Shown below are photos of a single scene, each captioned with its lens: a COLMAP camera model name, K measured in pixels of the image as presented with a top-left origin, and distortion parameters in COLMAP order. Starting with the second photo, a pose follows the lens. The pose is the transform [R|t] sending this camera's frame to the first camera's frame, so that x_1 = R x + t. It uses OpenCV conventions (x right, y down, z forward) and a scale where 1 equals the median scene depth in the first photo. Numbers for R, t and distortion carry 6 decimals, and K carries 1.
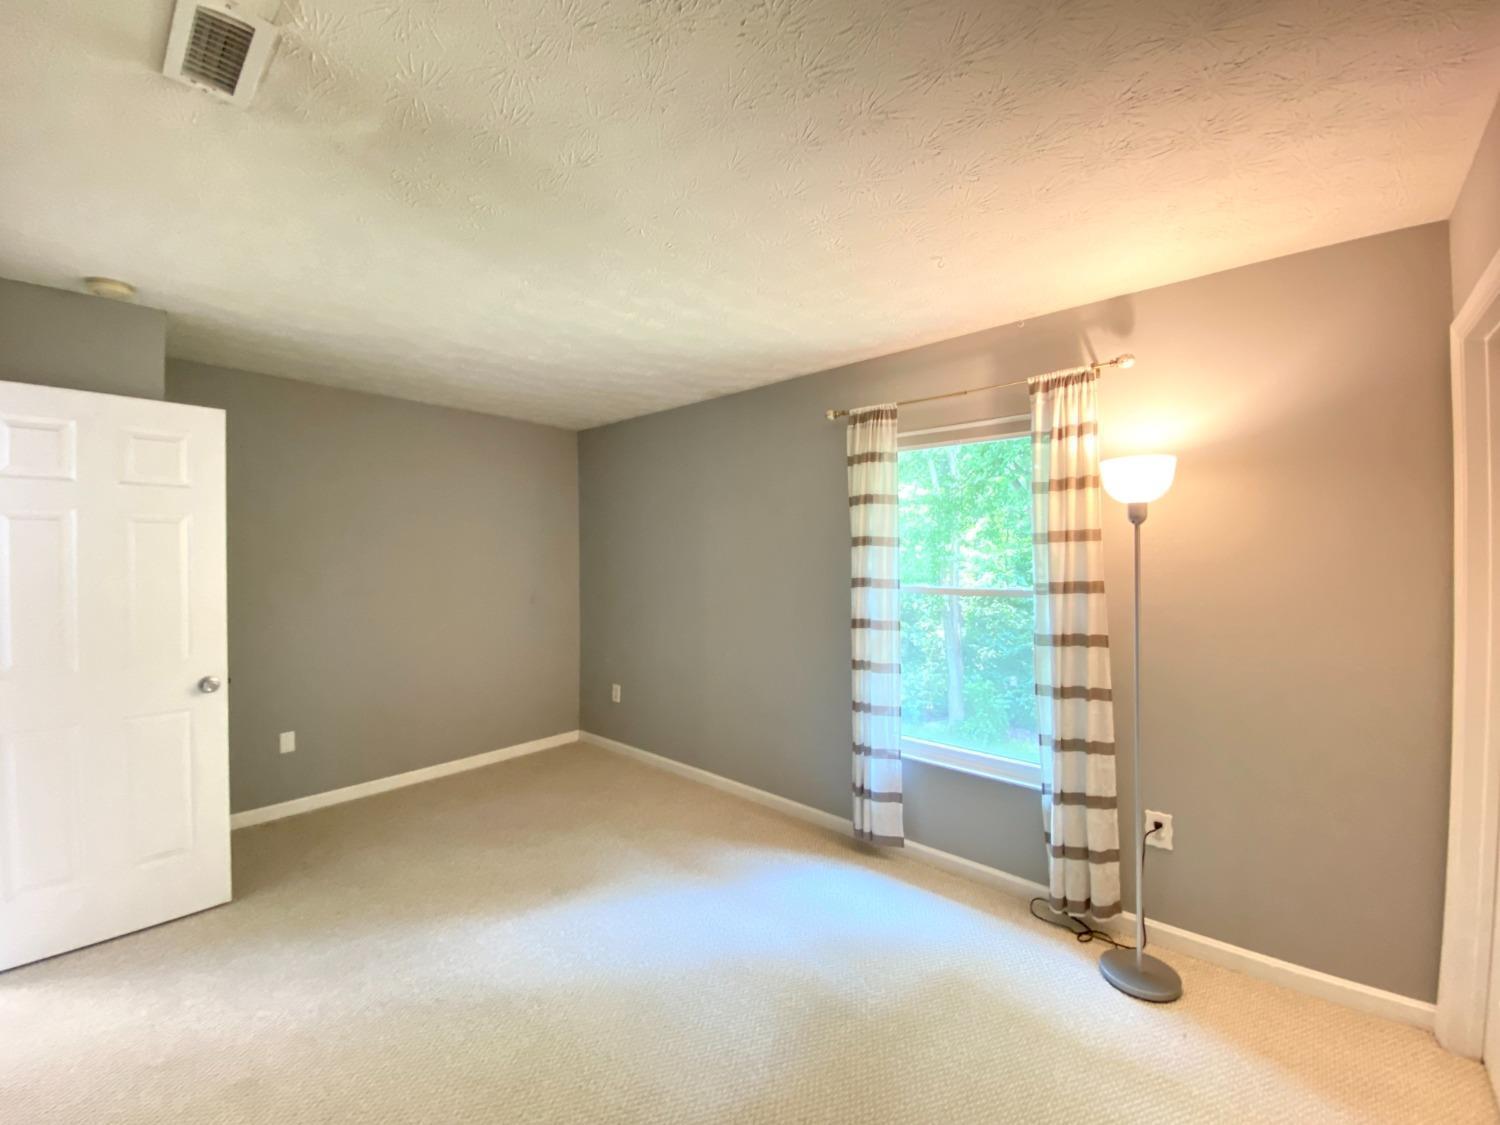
lens RADIAL K [[612.1, 0, 744.6], [0, 612.1, 562.3], [0, 0, 1]] dist [0.011618, -0.014946]
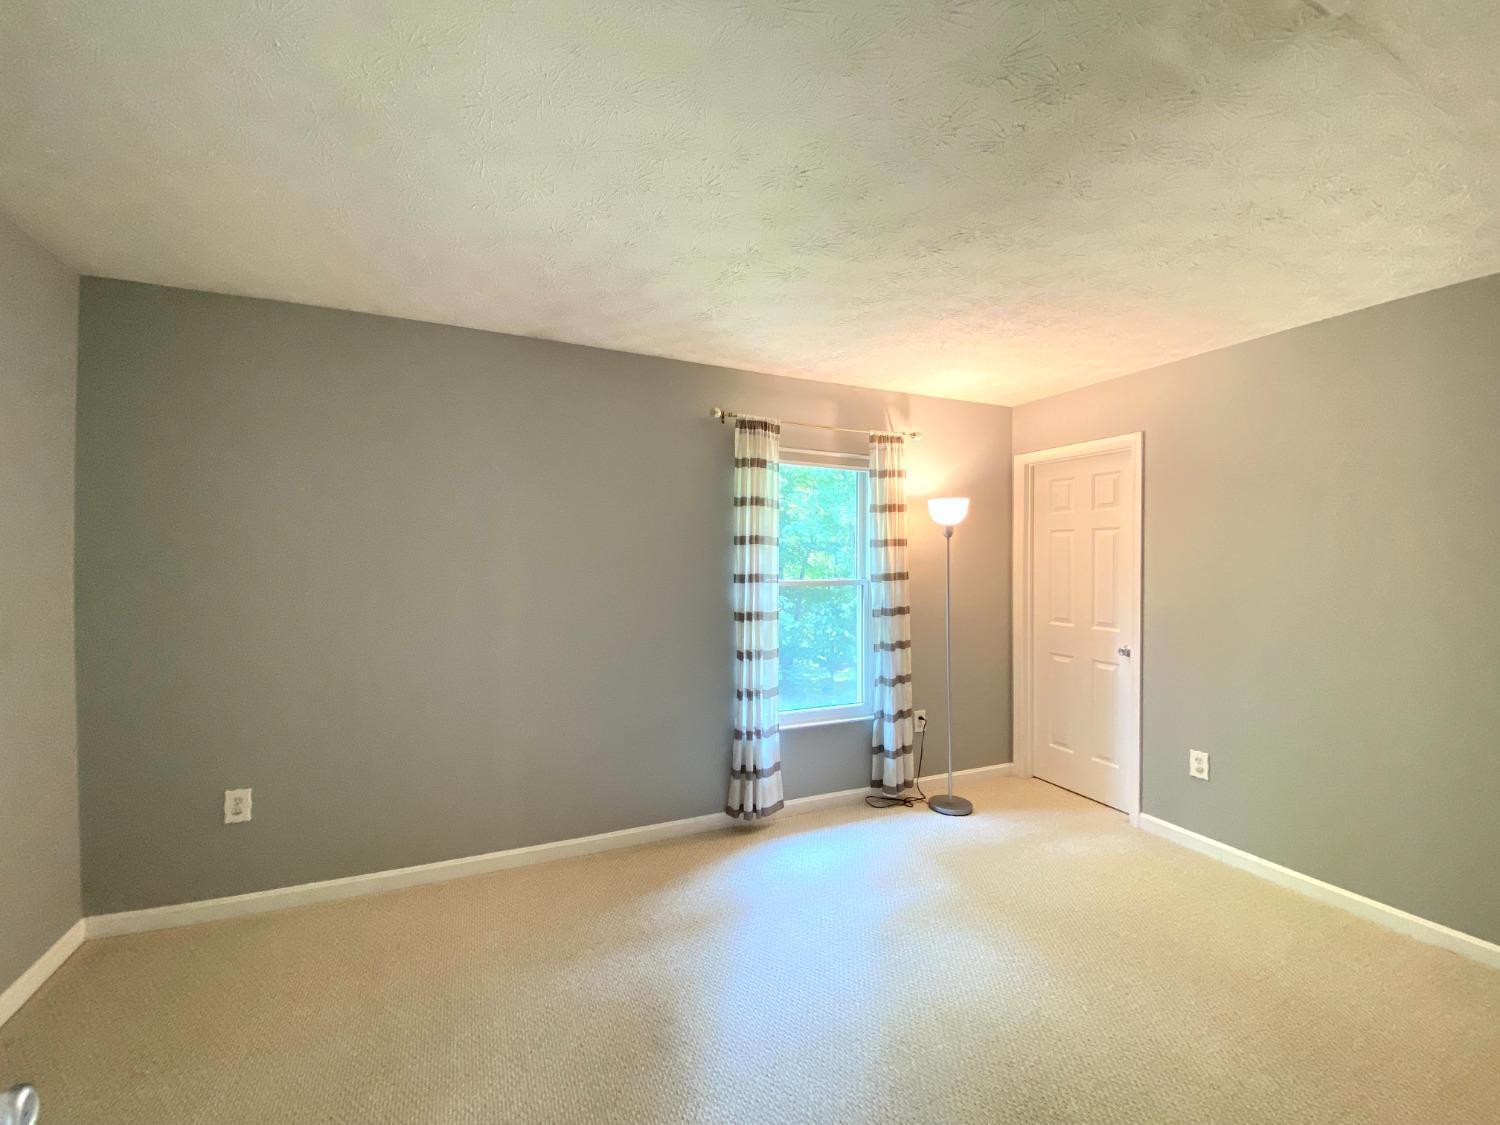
lens RADIAL K [[612.1, 0, 747.9], [0, 612.1, 557.7], [0, 0, 1]] dist [0.011618, -0.014946]
pose [[0.397965, 0.008530, 0.917361, -0.832819], [-0.000693, 0.999959, -0.008997, 0.006360], [-0.917400, 0.002945, 0.397955, 0.611179]]
